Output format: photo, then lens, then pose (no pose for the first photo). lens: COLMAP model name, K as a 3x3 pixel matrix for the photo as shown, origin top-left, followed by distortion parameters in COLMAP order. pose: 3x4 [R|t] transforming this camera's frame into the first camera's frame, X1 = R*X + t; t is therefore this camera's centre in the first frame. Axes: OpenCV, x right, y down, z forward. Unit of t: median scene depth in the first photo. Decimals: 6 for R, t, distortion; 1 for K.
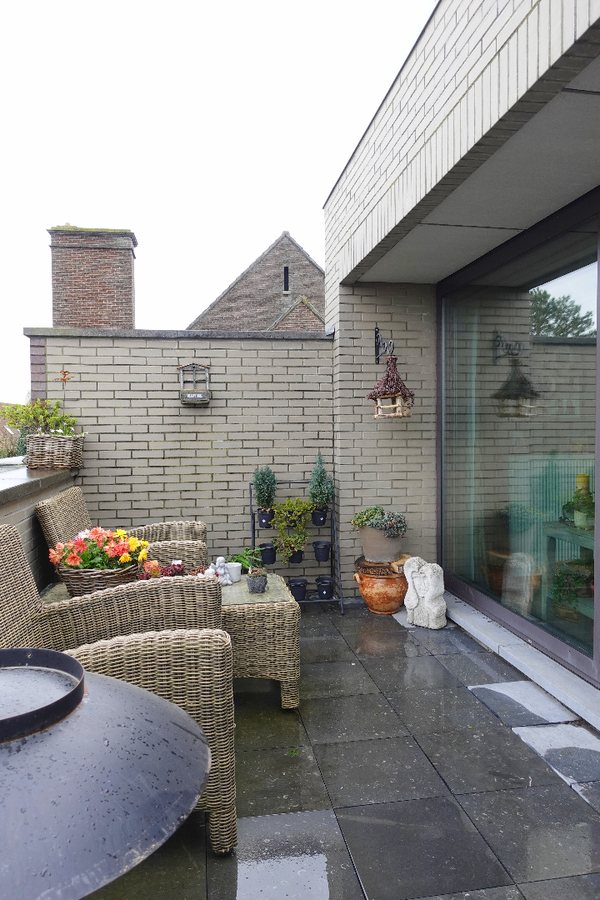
lens RADIAL K [[622.9, 0, 300.0], [0, 622.9, 450.0], [0, 0, 1]] dist [-0.000274, 0.000919]
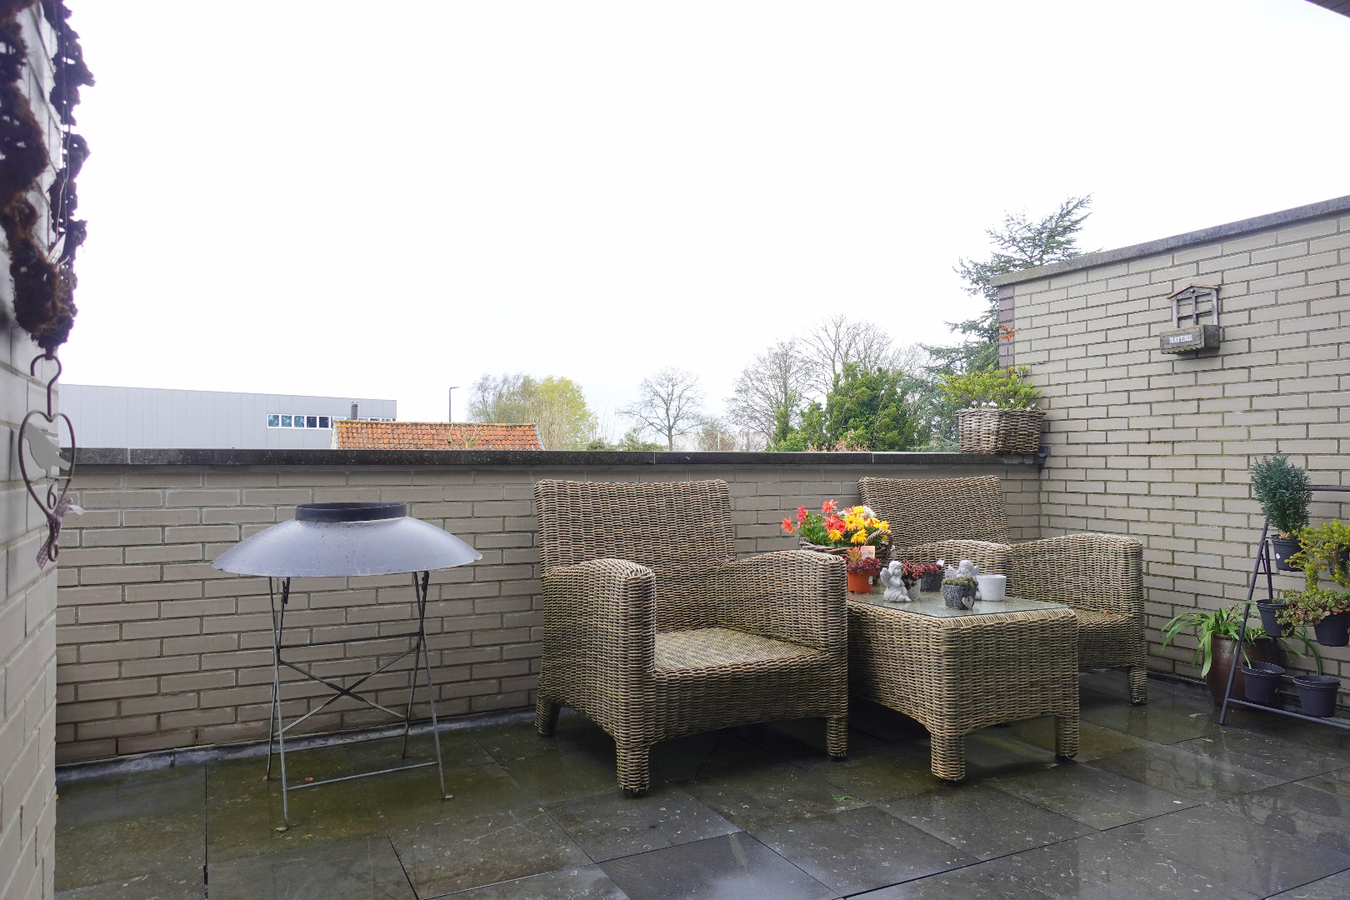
lens RADIAL K [[934.4, 0, 675.0], [0, 934.4, 450.0], [0, 0, 1]] dist [-0.000274, 0.000919]
pose [[0.301121, -0.002583, -0.953582, 0.543032], [-0.039289, 0.999114, -0.015113, 0.053949], [0.952776, 0.042016, 0.300752, 0.253386]]
